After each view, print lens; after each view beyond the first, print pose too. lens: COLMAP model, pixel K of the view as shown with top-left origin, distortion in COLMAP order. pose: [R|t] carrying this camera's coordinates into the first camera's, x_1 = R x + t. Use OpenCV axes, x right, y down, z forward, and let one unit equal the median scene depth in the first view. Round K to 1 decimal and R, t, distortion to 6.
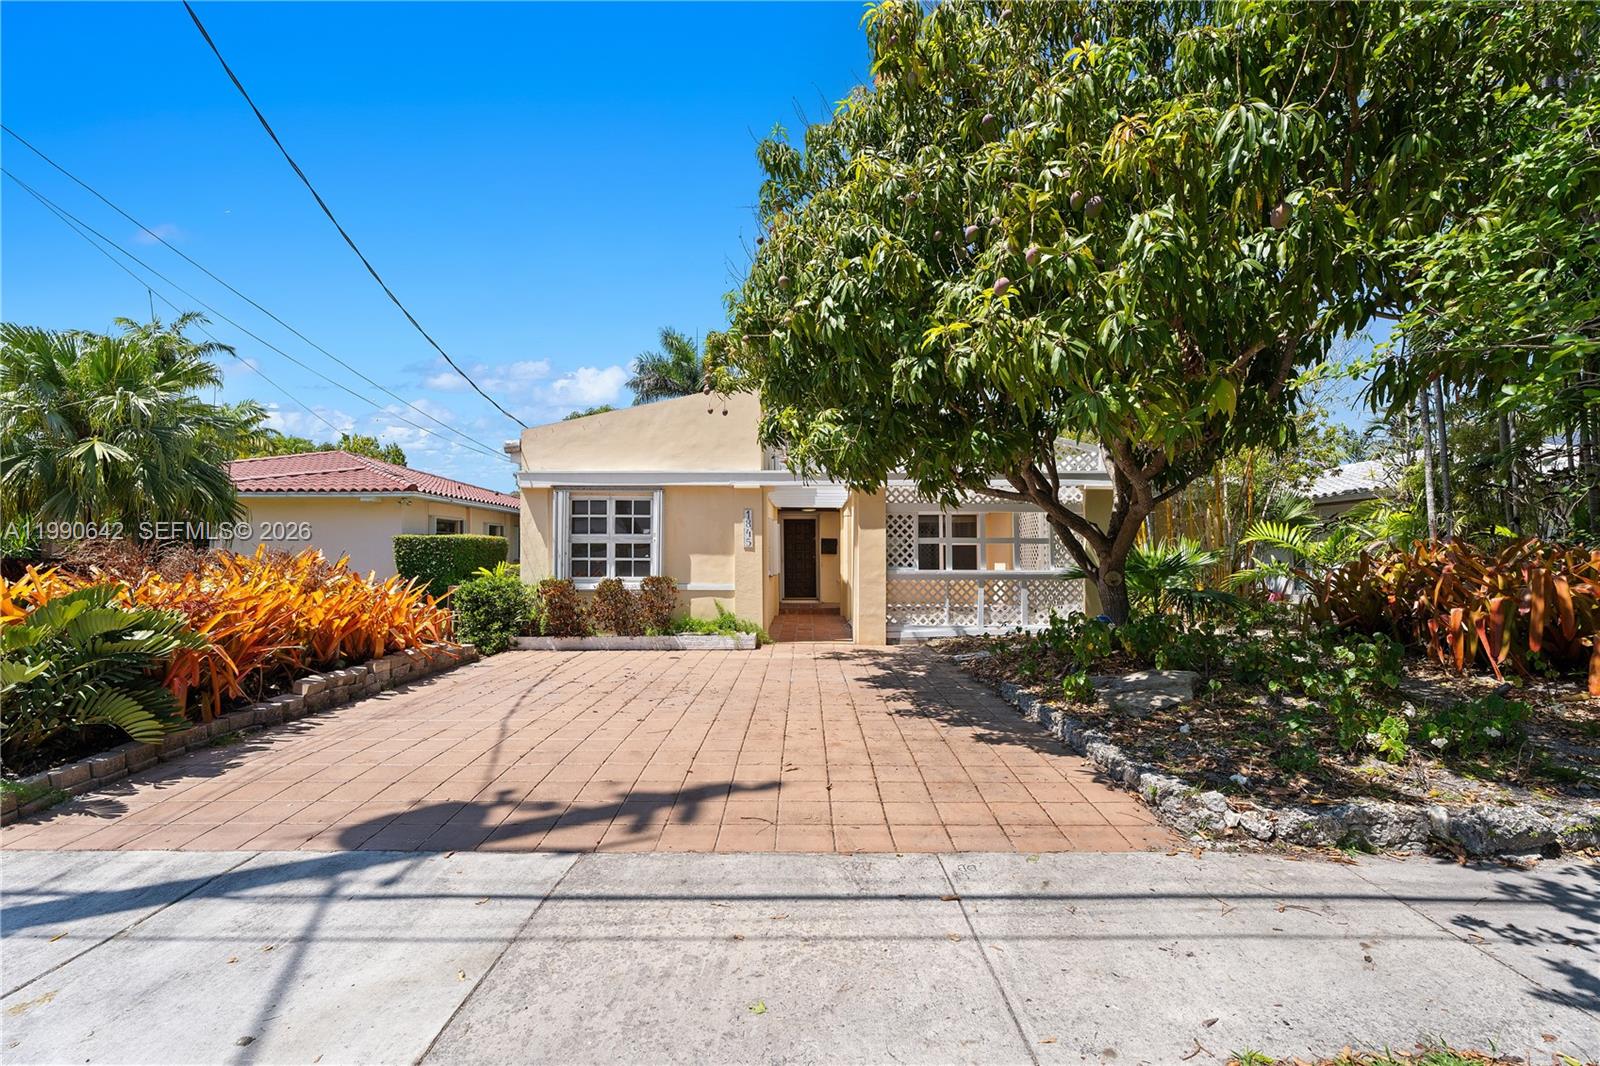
lens RADIAL K [[722.0, 0, 800.6], [0, 722.0, 534.0], [0, 0, 1]] dist [0.003340, 0.000612]
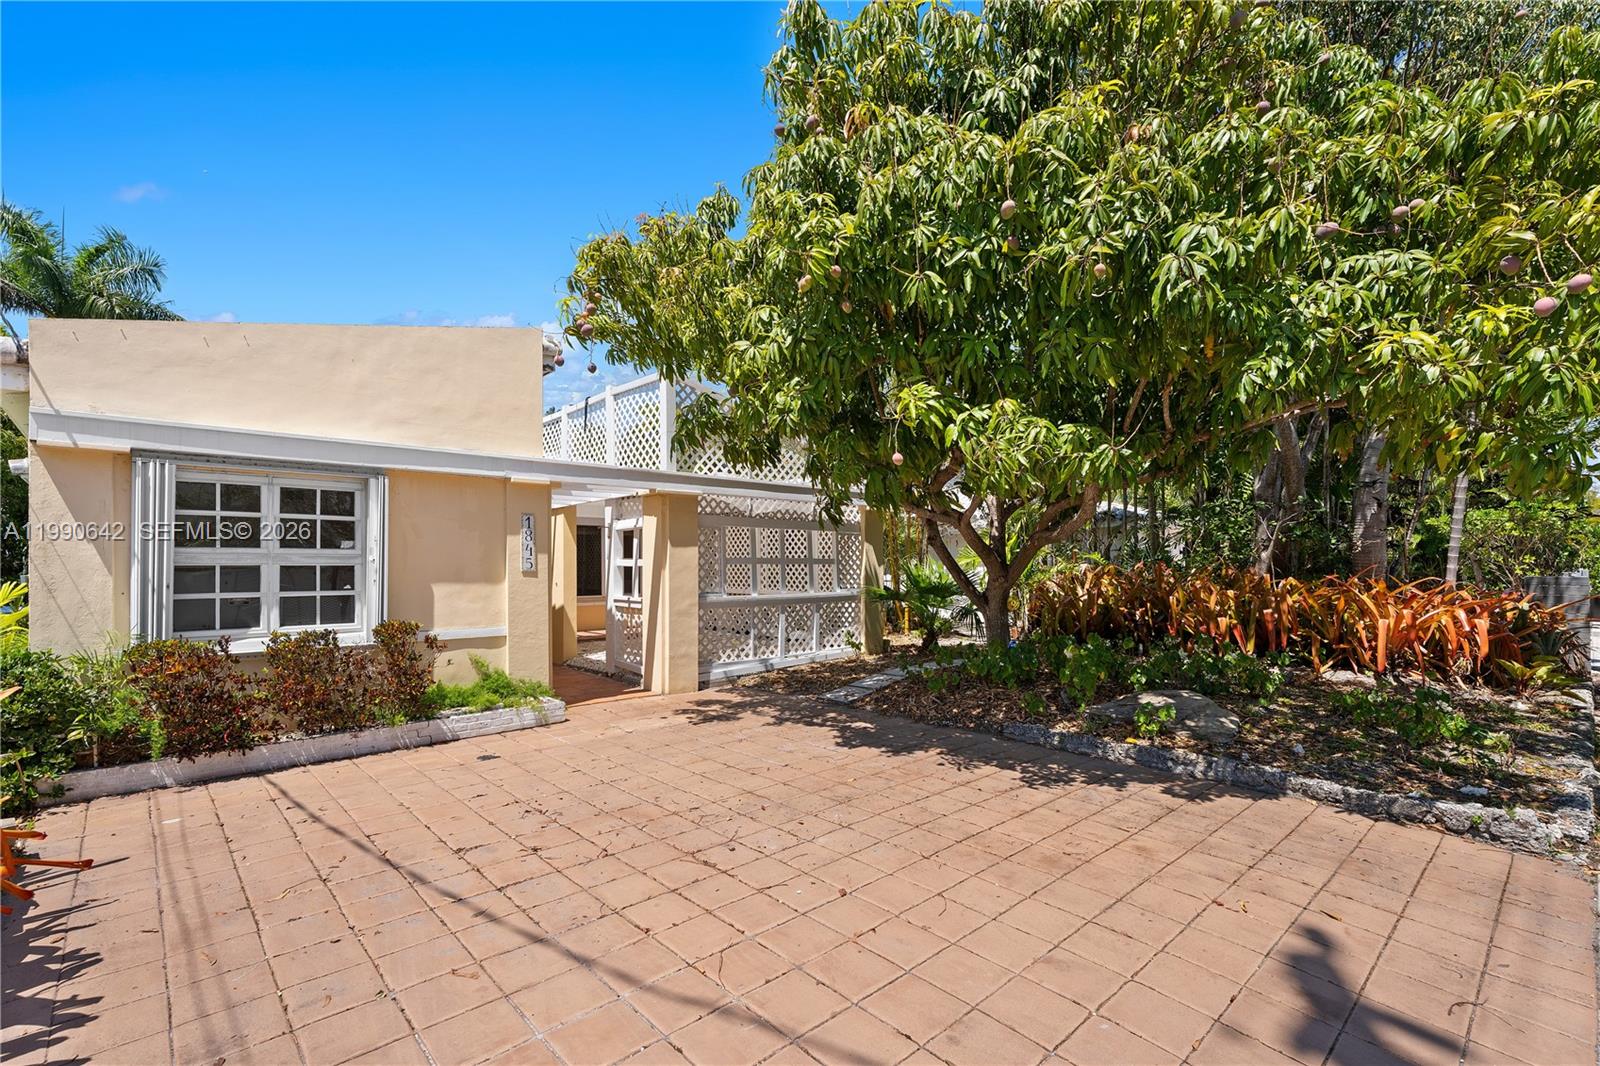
lens RADIAL K [[722.0, 0, 800.0], [0, 722.0, 542.6], [0, 0, 1]] dist [0.003340, 0.000612]
pose [[0.727535, 0.018587, 0.685818, -0.350109], [-0.016630, 0.999817, -0.009456, -0.005859], [-0.685869, -0.004526, 0.727711, 0.332206]]
